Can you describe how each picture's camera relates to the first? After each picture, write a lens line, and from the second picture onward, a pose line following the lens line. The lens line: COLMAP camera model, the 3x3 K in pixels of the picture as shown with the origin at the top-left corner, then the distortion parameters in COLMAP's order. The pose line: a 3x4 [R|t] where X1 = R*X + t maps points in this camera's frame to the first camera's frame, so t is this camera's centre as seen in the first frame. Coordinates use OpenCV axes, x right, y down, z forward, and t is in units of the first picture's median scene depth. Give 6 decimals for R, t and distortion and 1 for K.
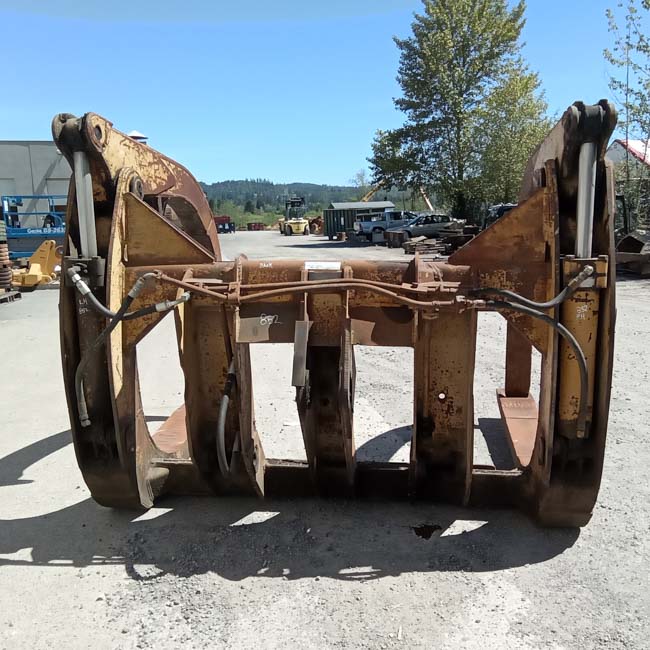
lens RADIAL K [[654.0, 0, 329.5], [0, 654.0, 358.5], [0, 0, 1]] dist [0.047348, 0.000000]
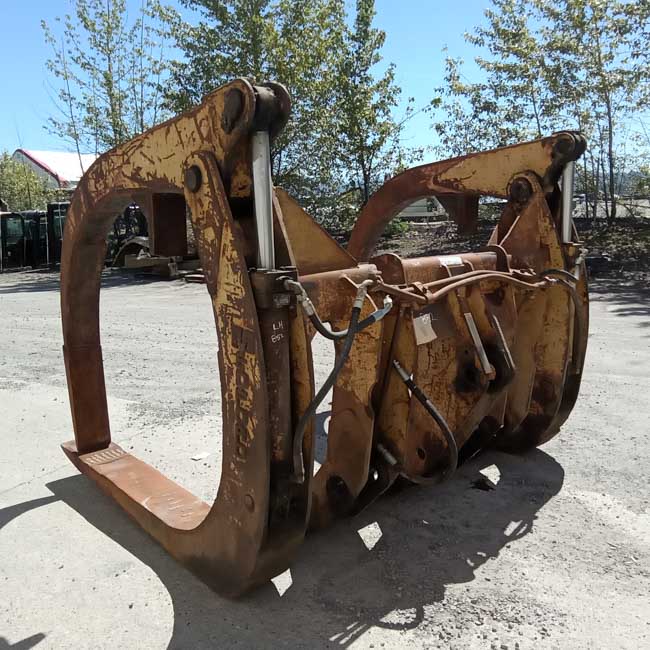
lens RADIAL K [[654.0, 0, 330.0], [0, 654.0, 353.2], [0, 0, 1]] dist [0.047348, 0.000000]
pose [[0.635091, -0.163209, 0.754998, -0.947101], [0.180337, 0.981741, 0.060528, -0.095024], [-0.751091, 0.097713, 0.652927, 0.462681]]
